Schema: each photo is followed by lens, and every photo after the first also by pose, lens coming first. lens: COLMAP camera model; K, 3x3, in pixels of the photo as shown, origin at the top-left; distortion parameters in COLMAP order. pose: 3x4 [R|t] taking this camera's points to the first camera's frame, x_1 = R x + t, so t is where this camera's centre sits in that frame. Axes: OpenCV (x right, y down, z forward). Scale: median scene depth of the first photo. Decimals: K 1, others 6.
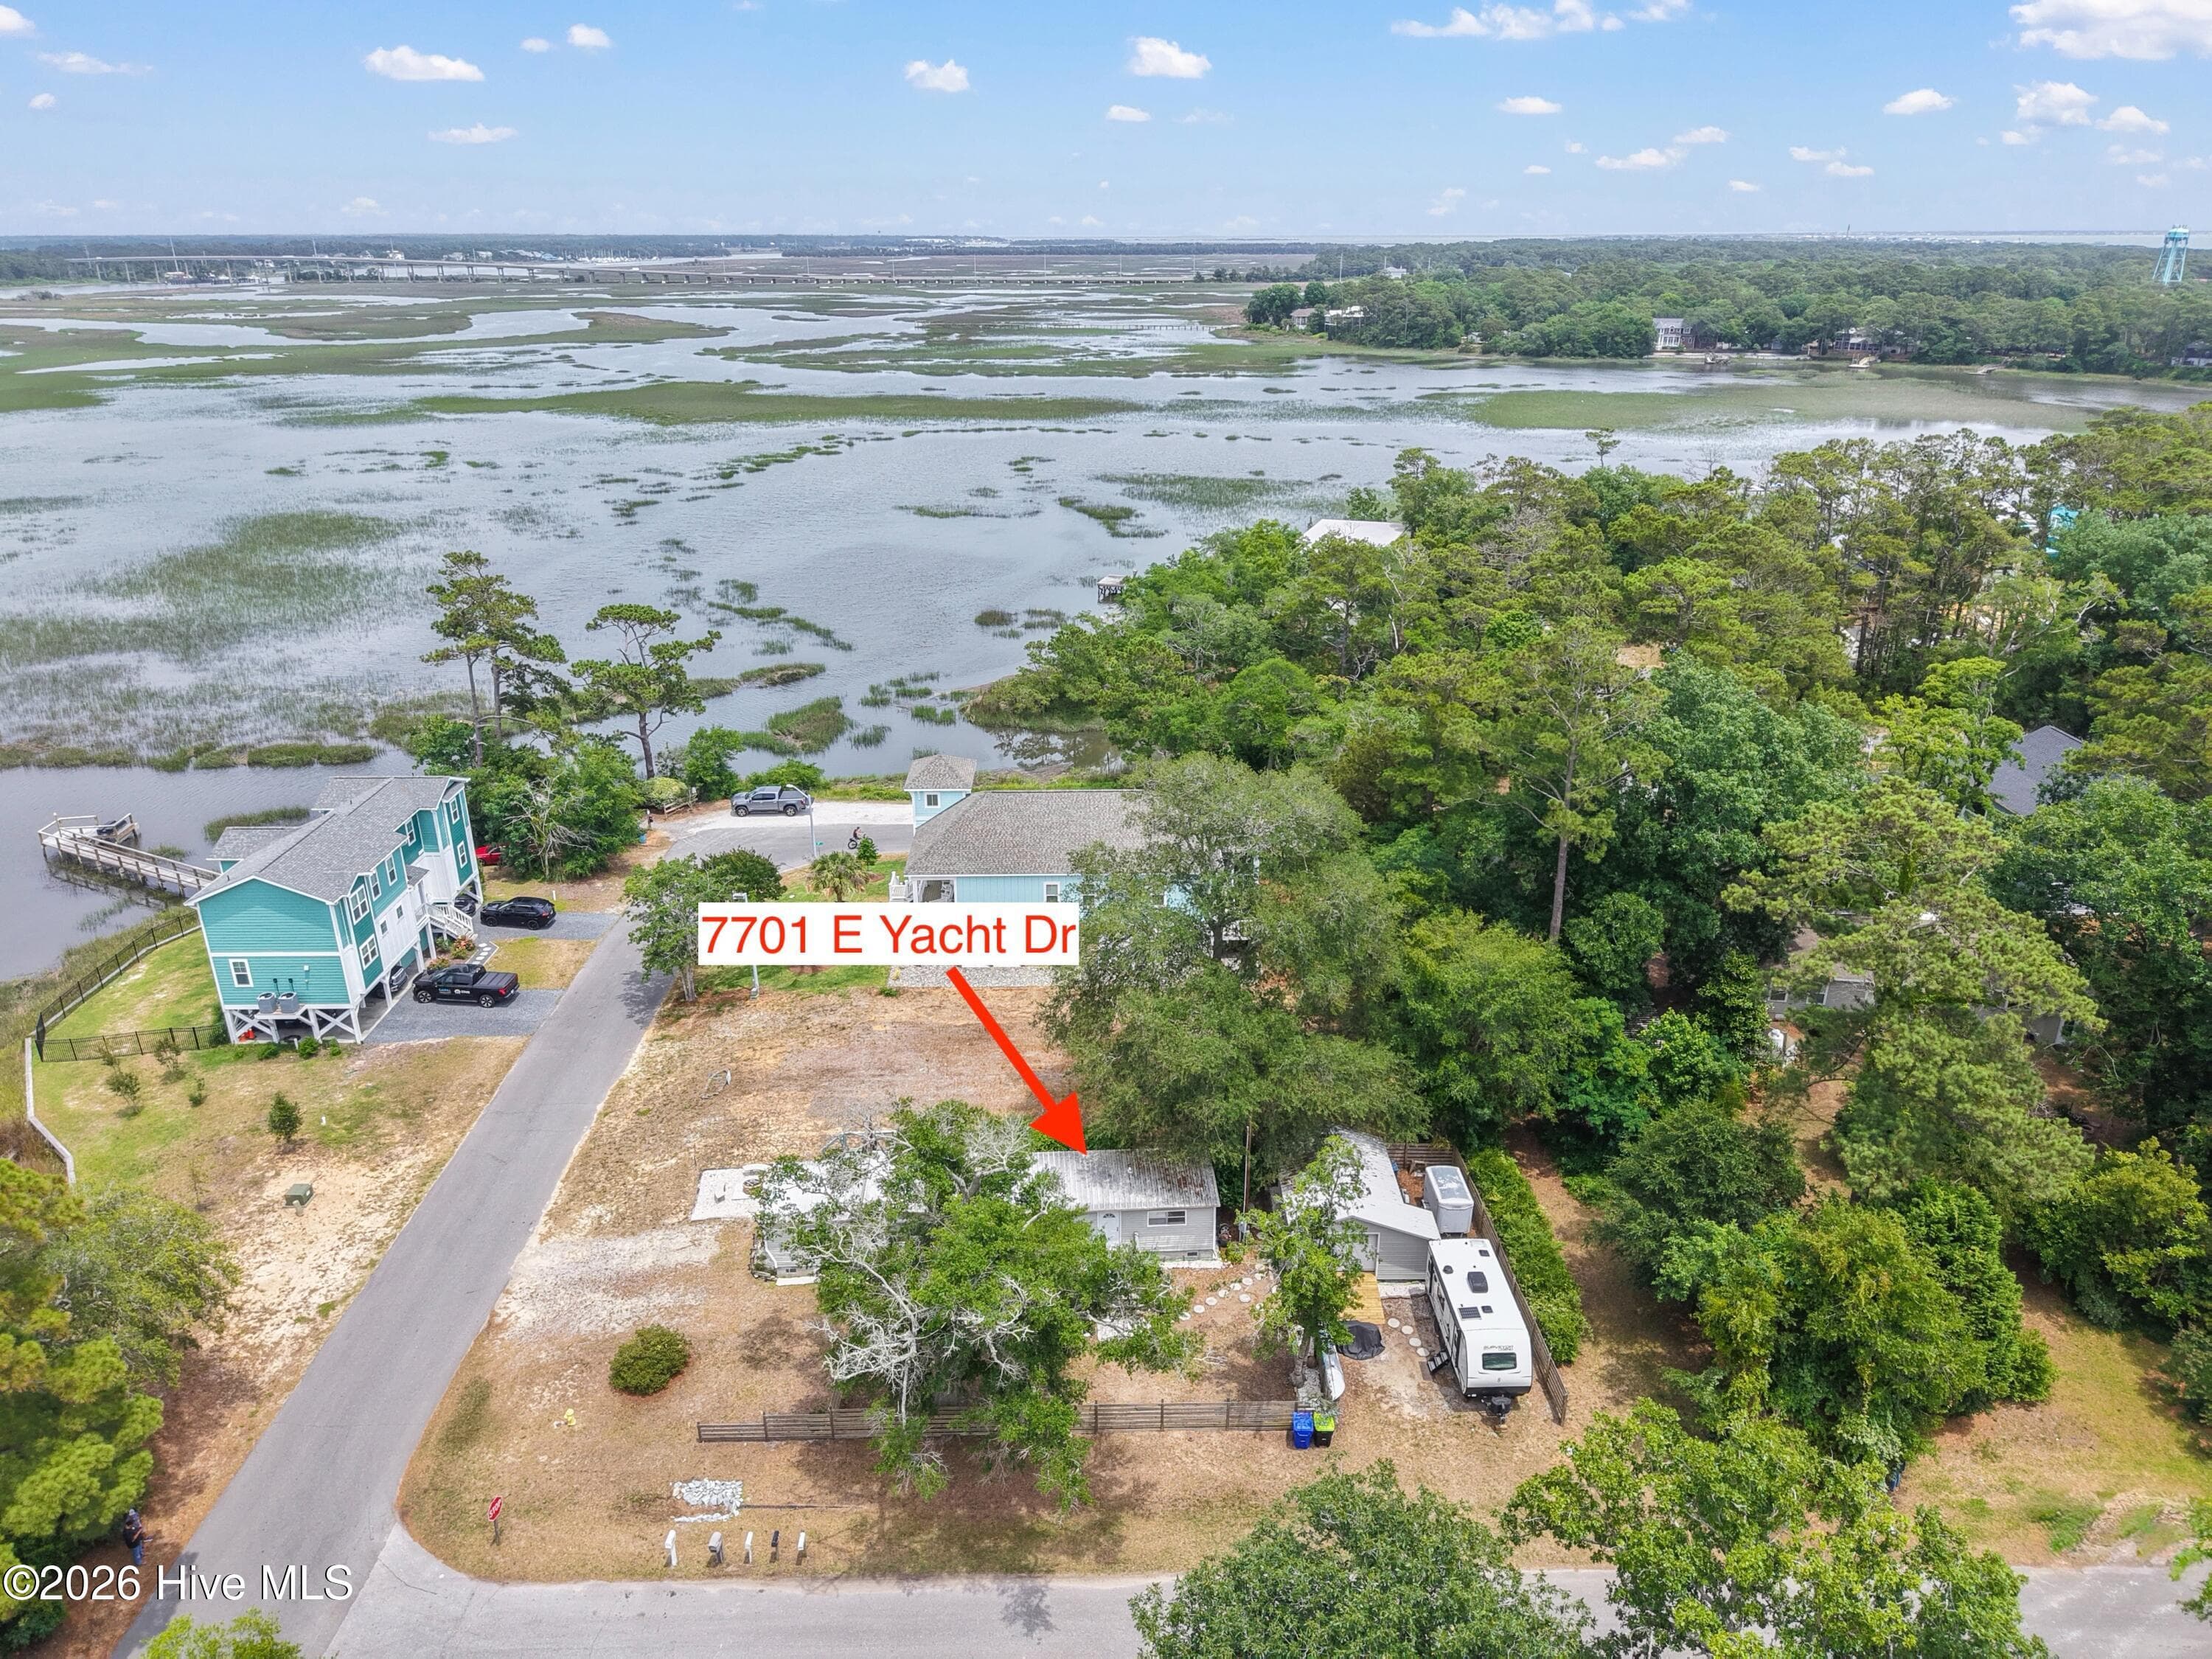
lens RADIAL K [[1480.0, 0, 1101.5], [0, 1480.0, 830.1], [0, 0, 1]] dist [0.031088, -0.036555]
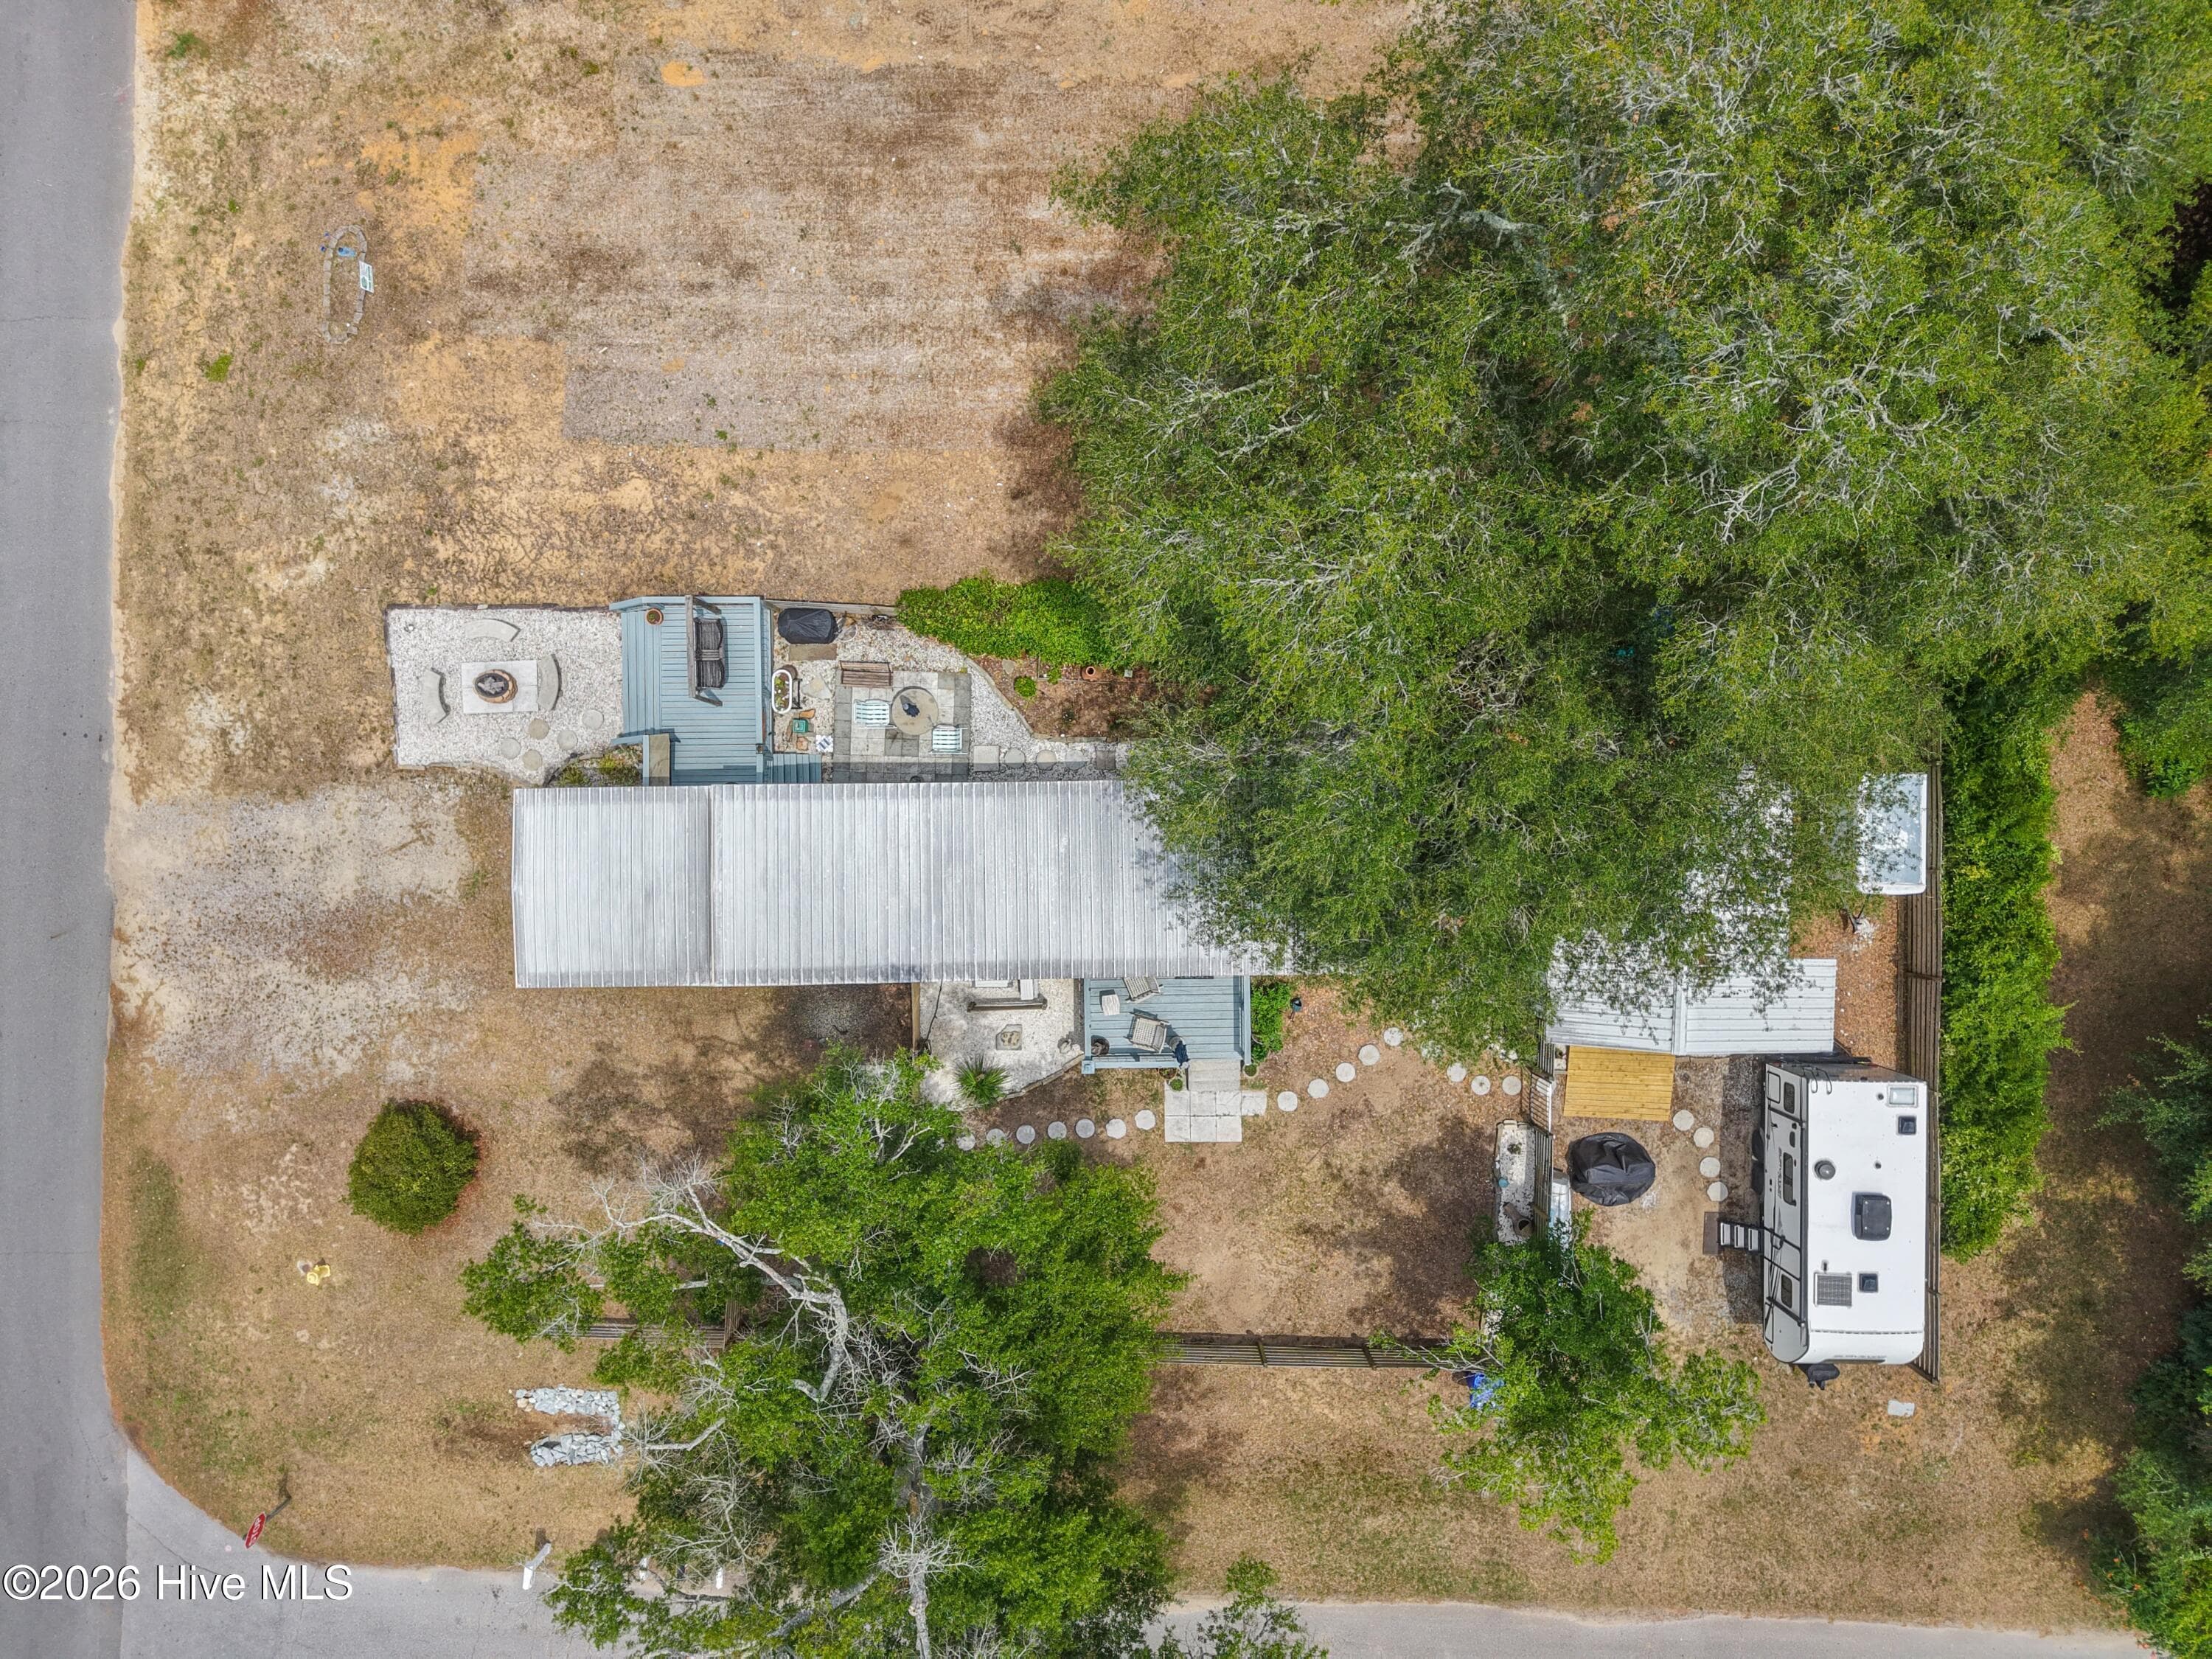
lens RADIAL K [[1480.0, 0, 1105.4], [0, 1480.0, 830.1], [0, 0, 1]] dist [0.031088, -0.036555]
pose [[0.999230, 0.037966, -0.009869, -0.025080], [-0.005056, 0.374118, 0.927367, -0.246626], [0.038901, -0.926604, 0.374022, 0.906591]]
